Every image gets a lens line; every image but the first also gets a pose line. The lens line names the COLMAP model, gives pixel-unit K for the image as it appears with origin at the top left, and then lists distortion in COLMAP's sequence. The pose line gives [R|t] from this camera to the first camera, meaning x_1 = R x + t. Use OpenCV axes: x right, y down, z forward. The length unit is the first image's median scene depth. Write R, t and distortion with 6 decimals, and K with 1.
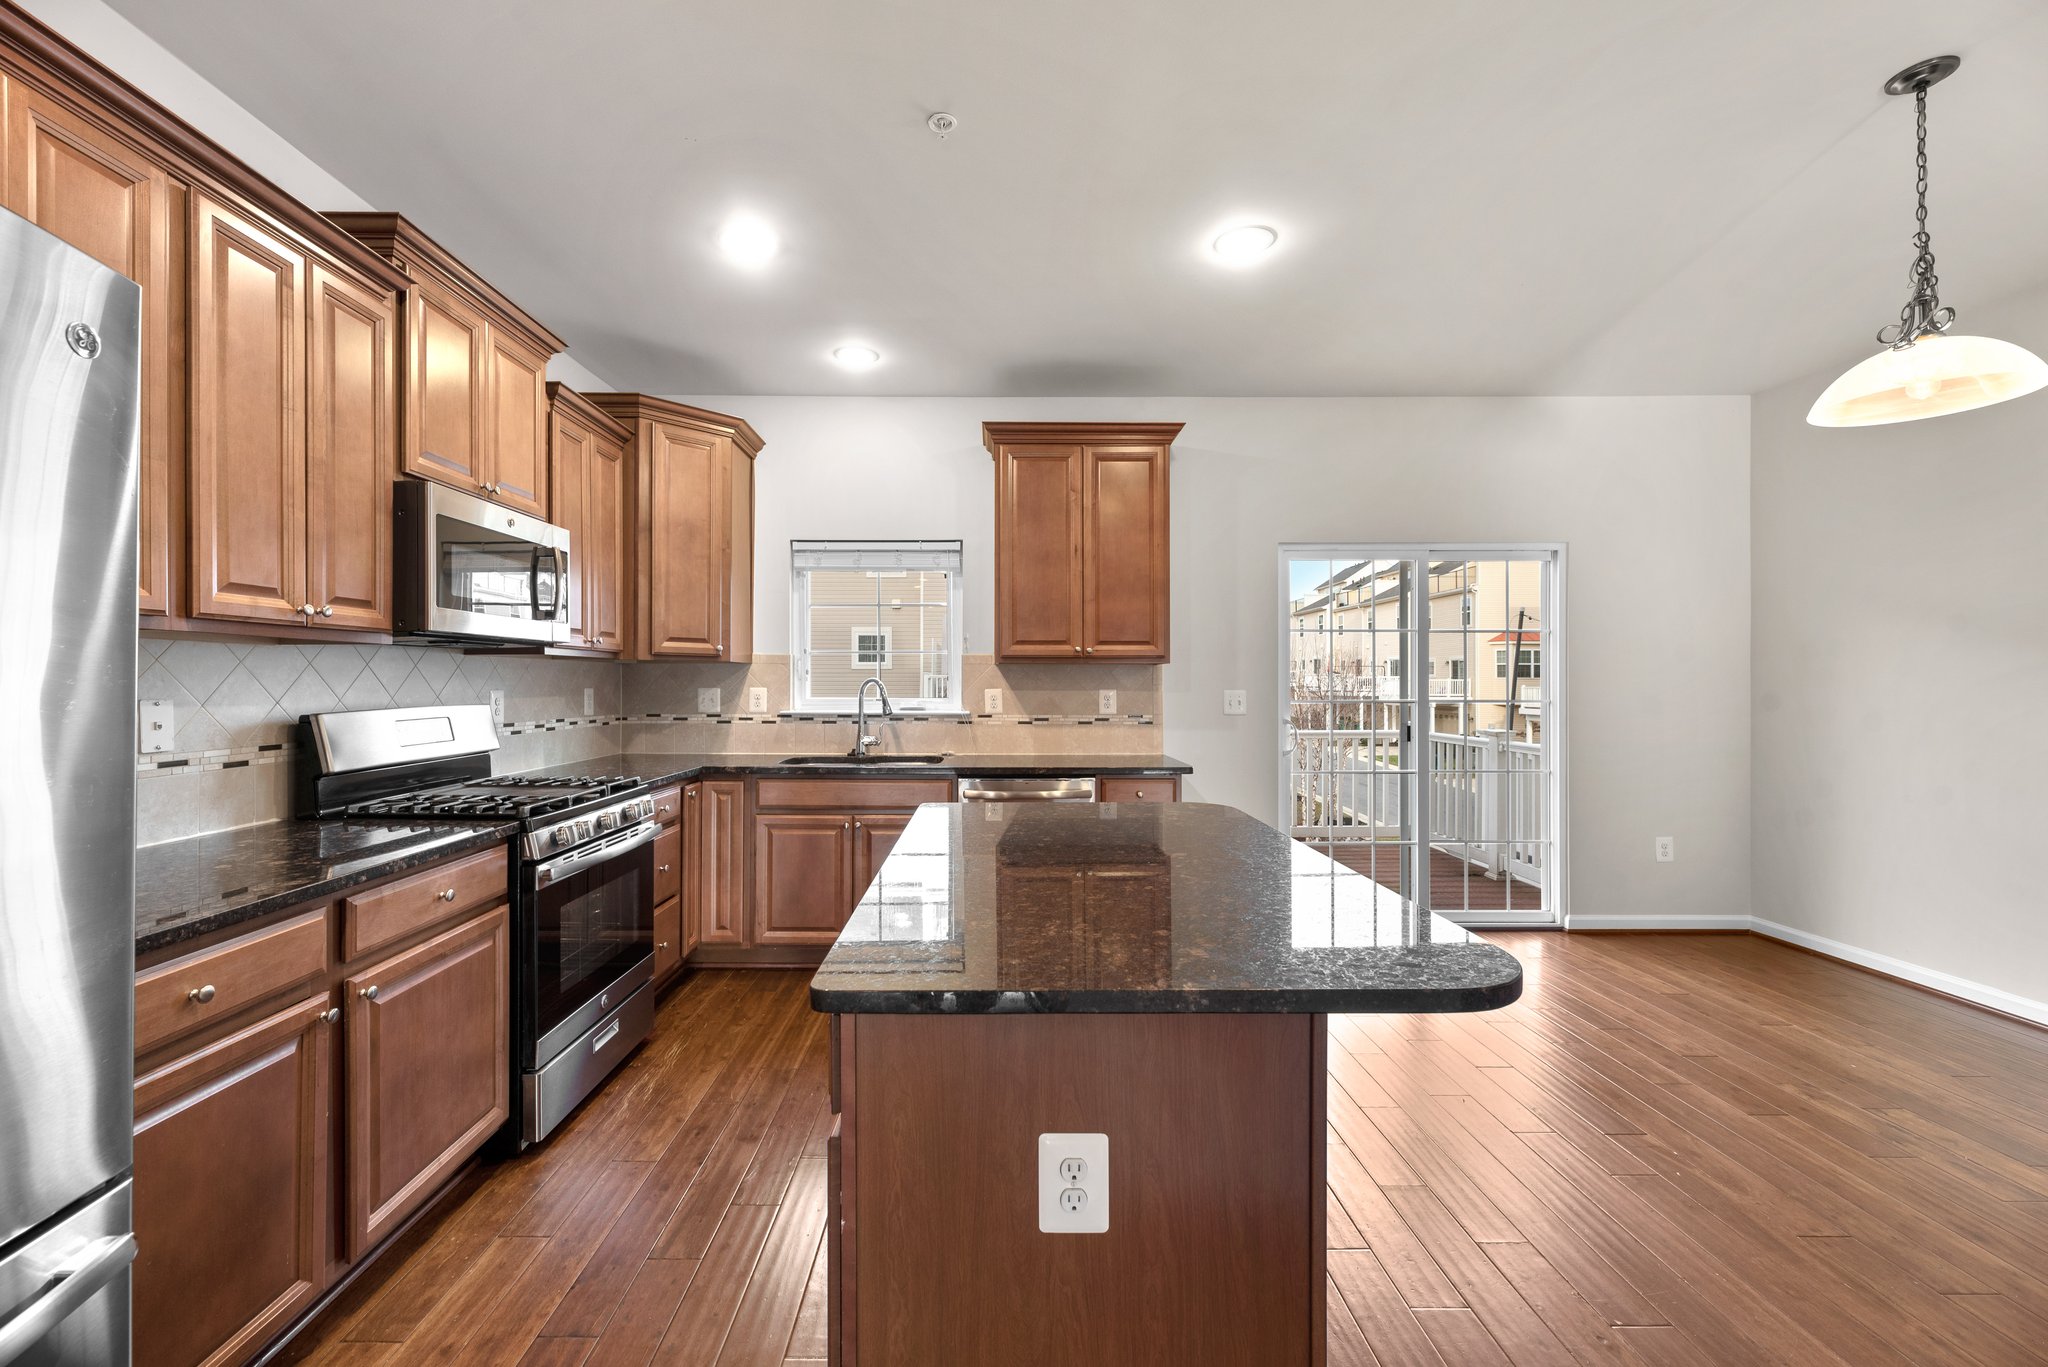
lens RADIAL K [[843.5, 0, 984.6], [0, 843.5, 685.9], [0, 0, 1]] dist [0.000907, 0.000018]
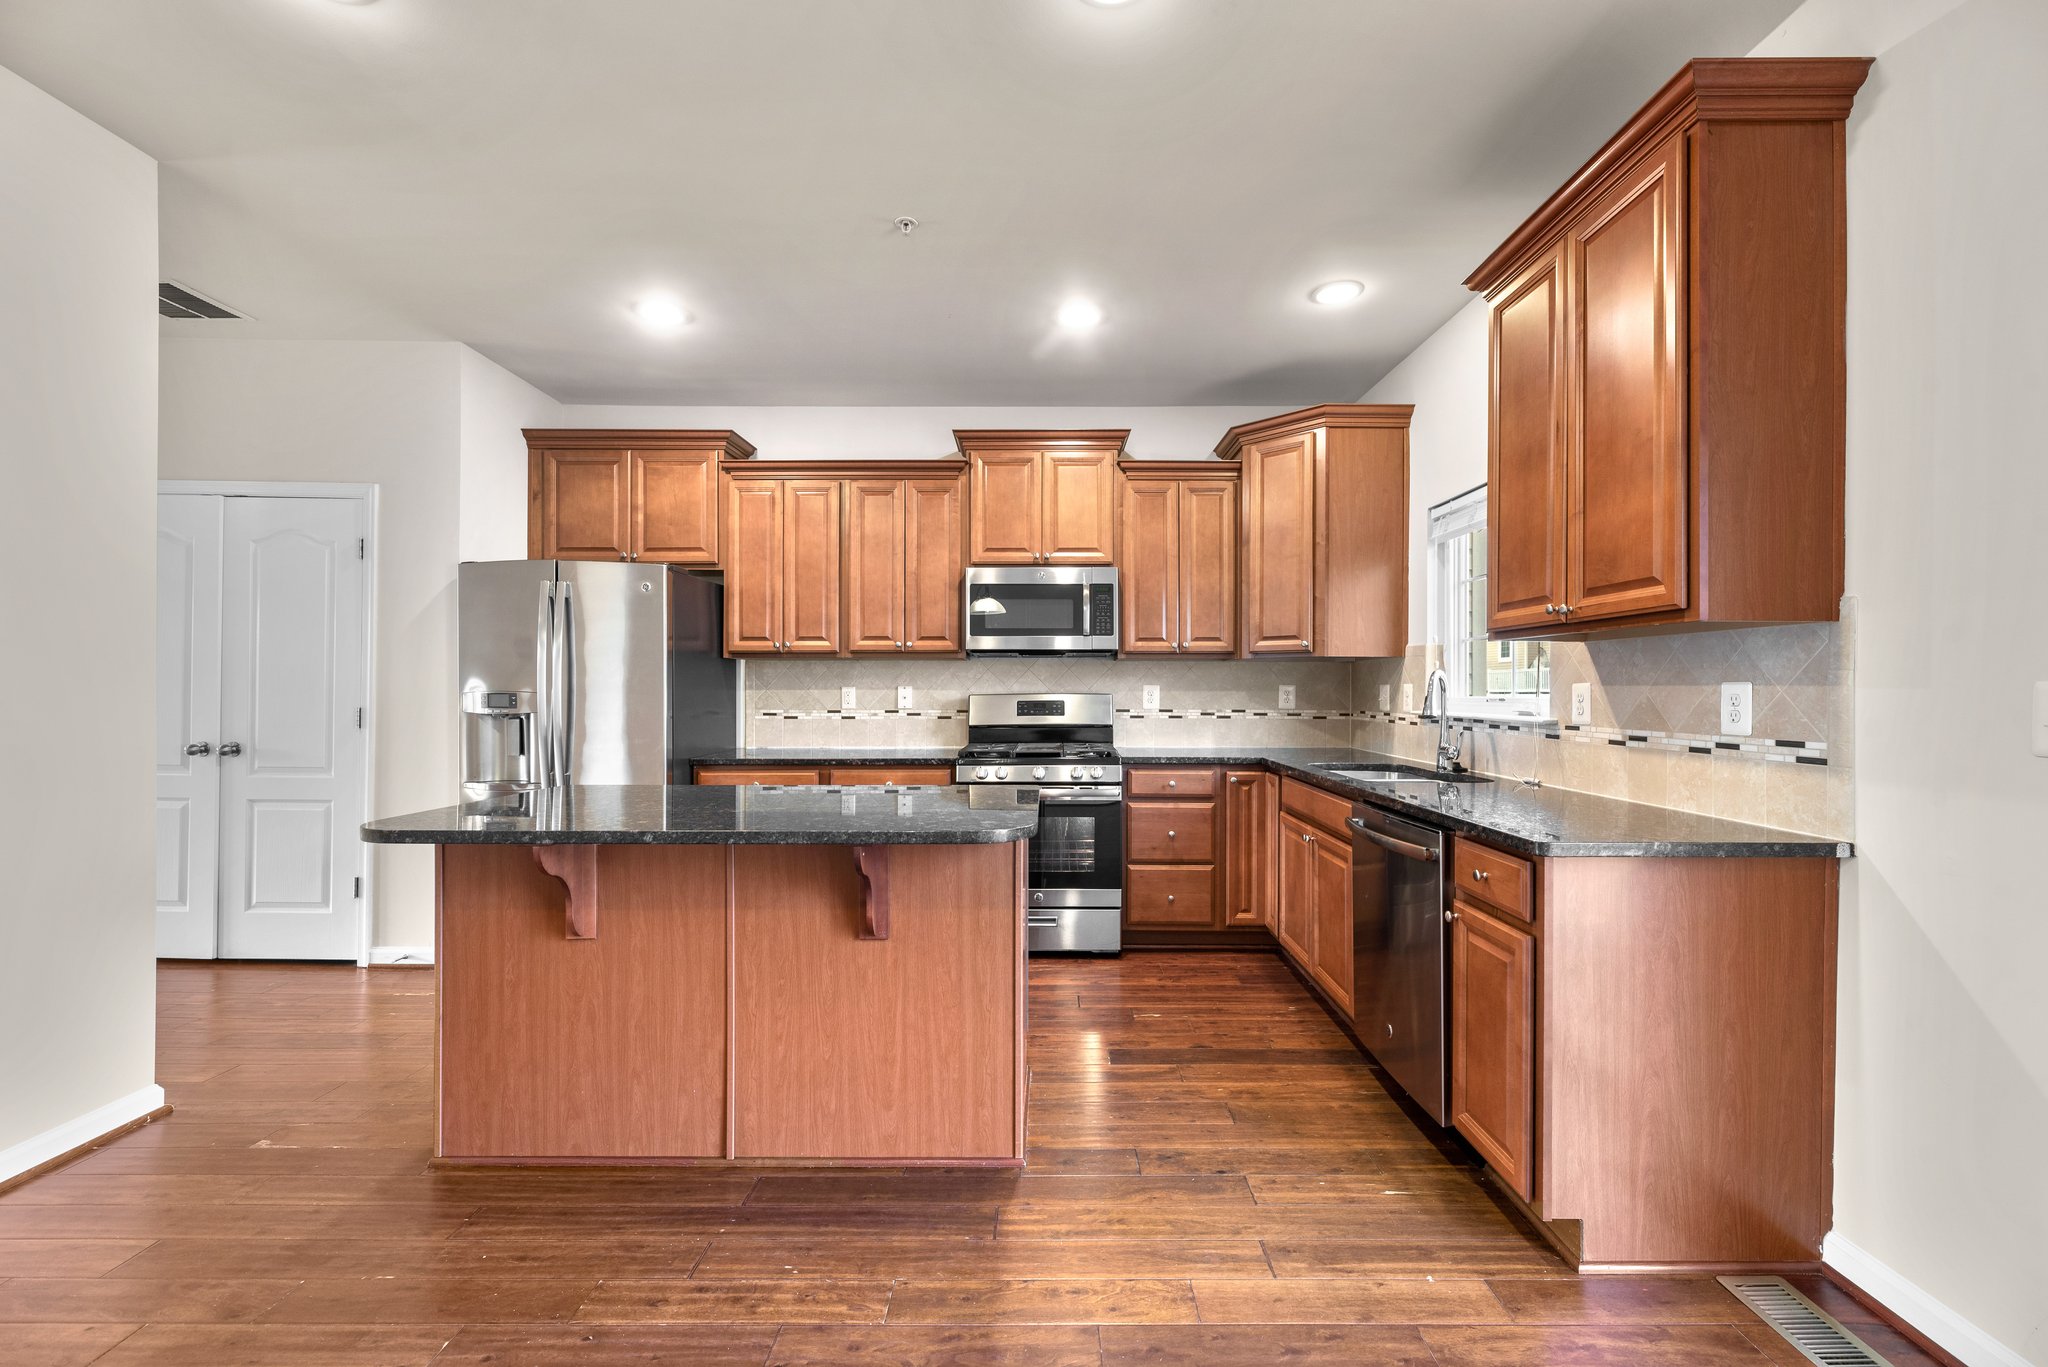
lens RADIAL K [[843.5, 0, 1045.4], [0, 843.5, 687.2], [0, 0, 1]] dist [0.001357, 0.000385]
pose [[0.007270, -0.003210, -0.999968, 0.625921], [-0.005895, 0.999977, -0.003253, 0.010895], [0.999956, 0.005919, 0.007251, 0.625034]]
